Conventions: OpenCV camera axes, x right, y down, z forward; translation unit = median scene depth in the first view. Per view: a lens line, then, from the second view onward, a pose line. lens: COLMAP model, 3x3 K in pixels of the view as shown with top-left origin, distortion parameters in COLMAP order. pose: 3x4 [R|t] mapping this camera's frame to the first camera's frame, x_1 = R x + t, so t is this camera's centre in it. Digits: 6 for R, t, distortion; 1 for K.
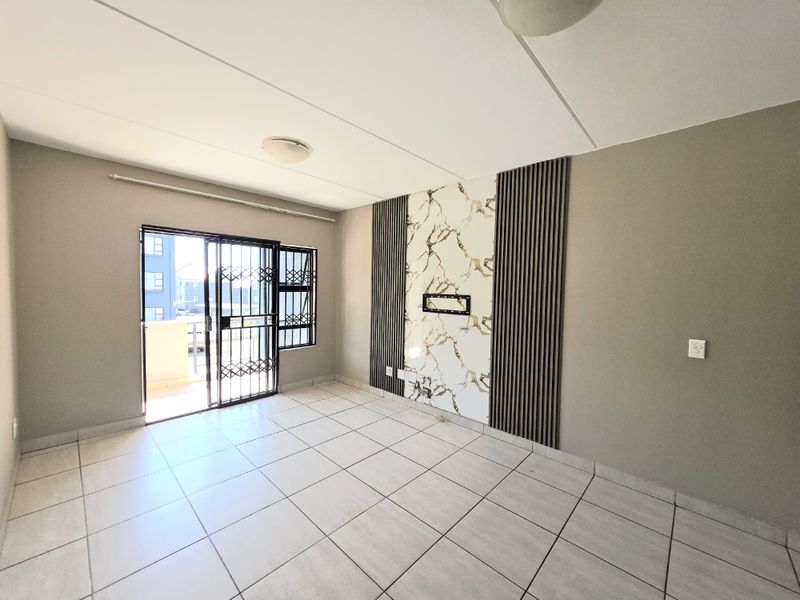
lens RADIAL K [[318.2, 0, 397.2], [0, 318.2, 300.9], [0, 0, 1]] dist [0.005268, -0.000688]
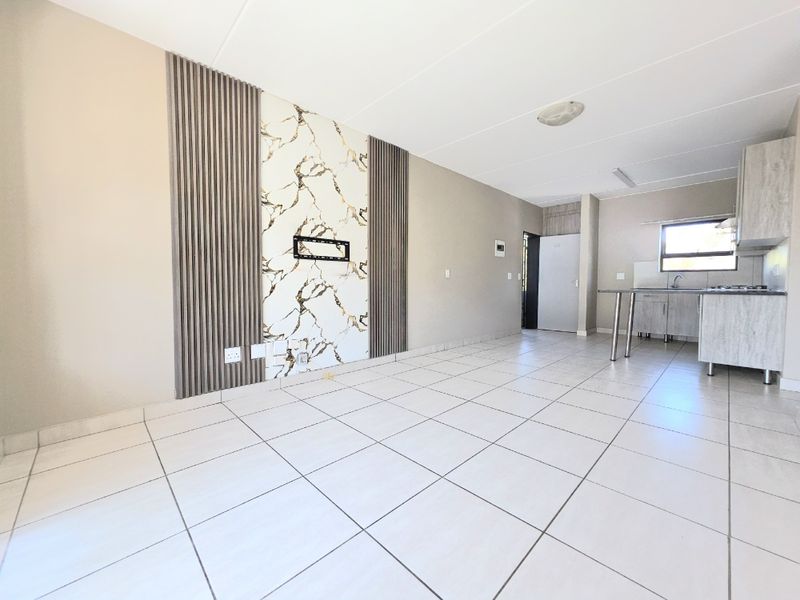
lens RADIAL K [[318.2, 0, 399.0], [0, 318.2, 296.1], [0, 0, 1]] dist [0.005268, -0.000688]
pose [[0.039836, -0.063348, 0.997196, -0.735804], [0.042555, 0.997190, 0.061648, 0.093153], [-0.998300, 0.039980, 0.042420, 0.747083]]
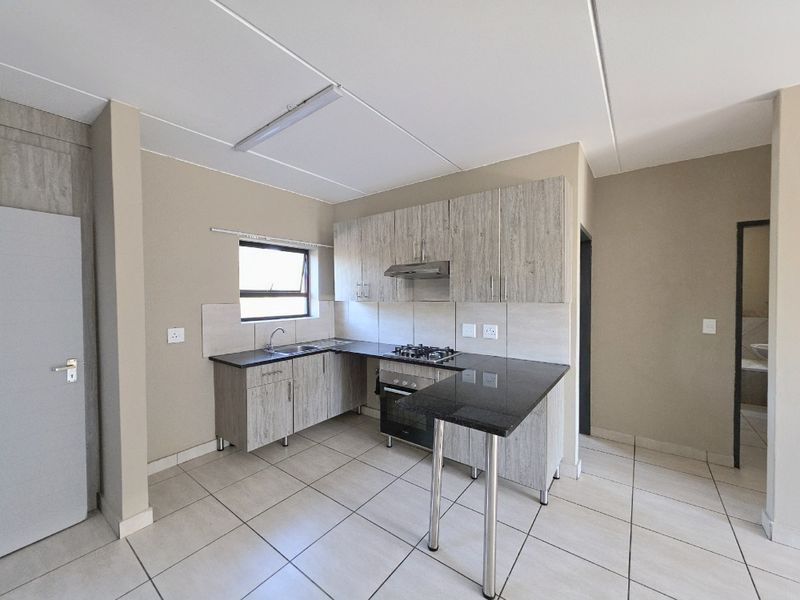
lens RADIAL K [[318.2, 0, 398.9], [0, 318.2, 299.4], [0, 0, 1]] dist [0.005268, -0.000688]
pose [[-0.993597, -0.011708, -0.112373, 0.565842], [-0.018784, 0.997892, 0.062117, -0.003489], [0.111409, 0.063831, -0.991723, 0.440869]]
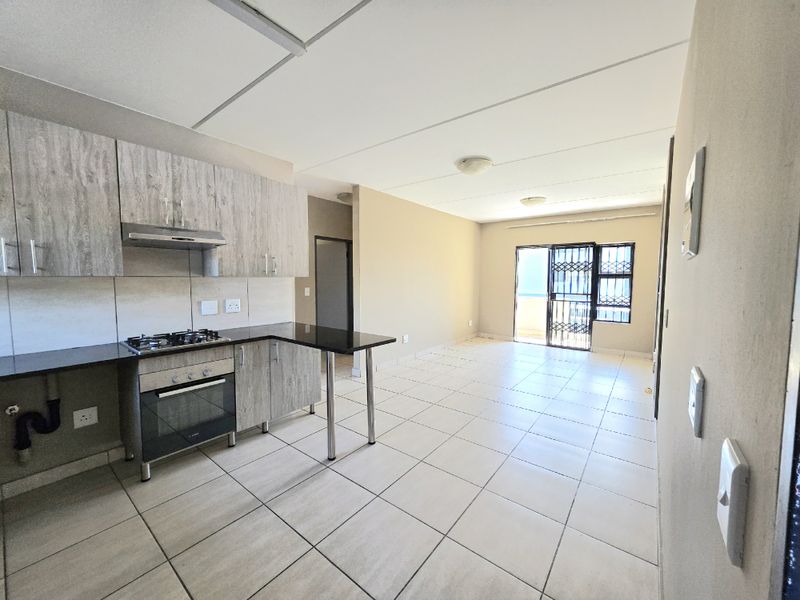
lens RADIAL K [[318.2, 0, 397.2], [0, 318.2, 299.1], [0, 0, 1]] dist [0.005268, -0.000688]
pose [[0.089908, 0.047536, -0.994815, 1.123850], [-0.047208, 0.997941, 0.043418, 0.049215], [0.994831, 0.043060, 0.091967, 0.024728]]
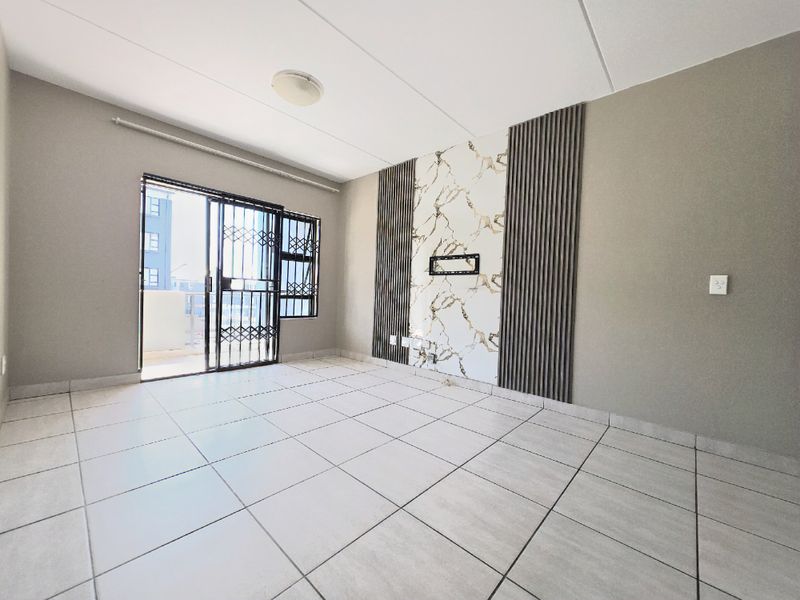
lens RADIAL K [[318.2, 0, 397.3], [0, 318.2, 301.1], [0, 0, 1]] dist [0.005268, -0.000688]
pose [[0.999790, 0.015870, 0.012949, -0.031498], [-0.015623, 0.999698, -0.018989, 0.139691], [-0.013246, 0.018783, 0.999736, 0.024032]]
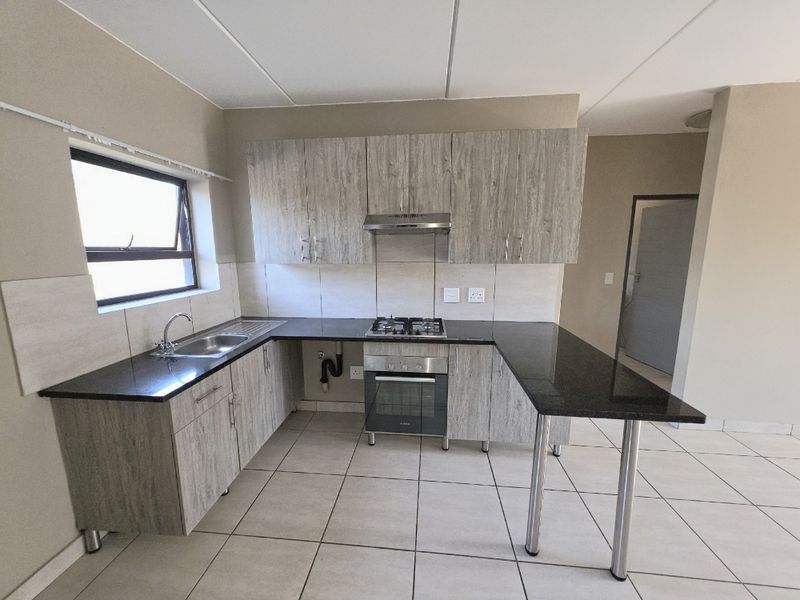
lens RADIAL K [[318.2, 0, 398.3], [0, 318.2, 299.8], [0, 0, 1]] dist [0.005268, -0.000688]
pose [[-0.788700, 0.082991, -0.609151, 0.841320], [-0.040276, 0.981743, 0.185901, 0.004257], [0.613458, 0.171154, -0.770958, 0.132810]]
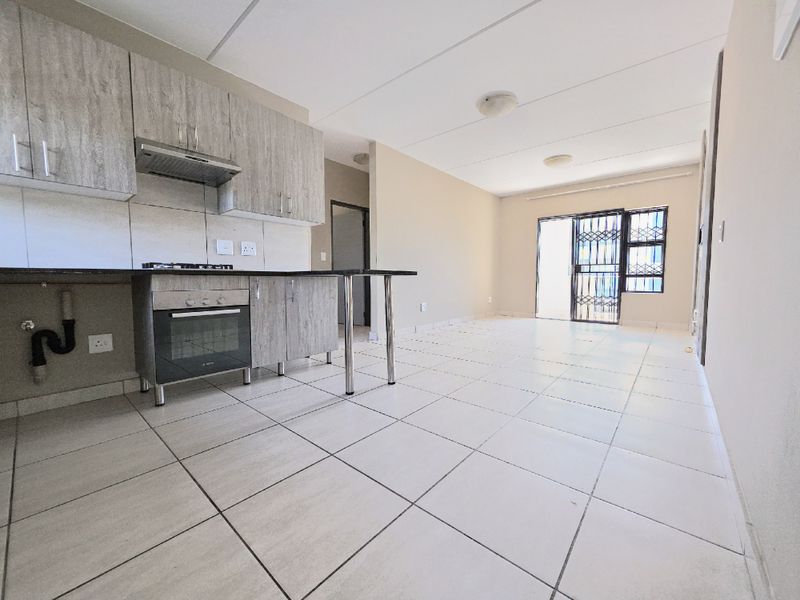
lens RADIAL K [[318.2, 0, 397.2], [0, 318.2, 298.7], [0, 0, 1]] dist [0.005268, -0.000688]
pose [[0.043874, 0.043966, -0.998069, 1.090013], [-0.042349, 0.998215, 0.042111, 0.202753], [0.998139, 0.040419, 0.045658, 0.021541]]
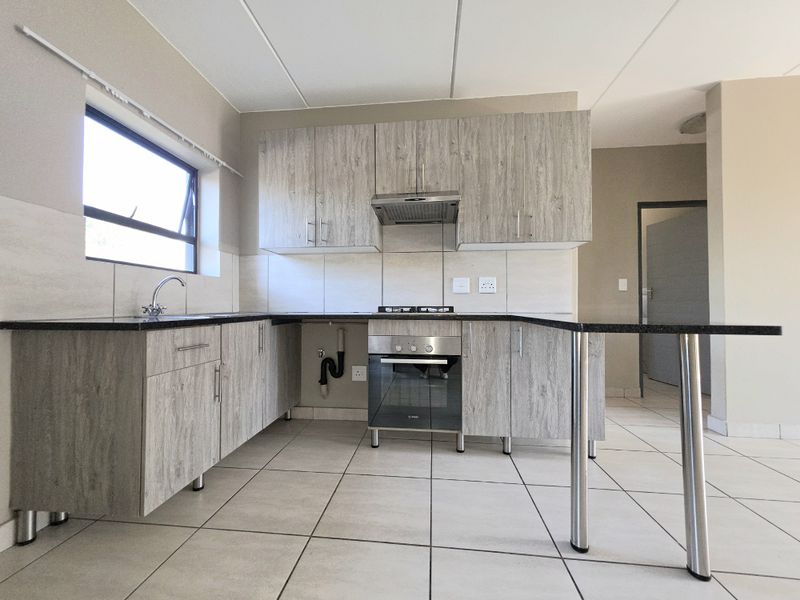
lens RADIAL K [[318.2, 0, 398.0], [0, 318.2, 299.6], [0, 0, 1]] dist [0.005268, -0.000688]
pose [[-0.794081, -0.030972, -0.607022, 0.829184], [-0.043347, 0.999044, 0.005730, 0.161176], [0.606264, 0.030862, -0.794664, 0.111461]]
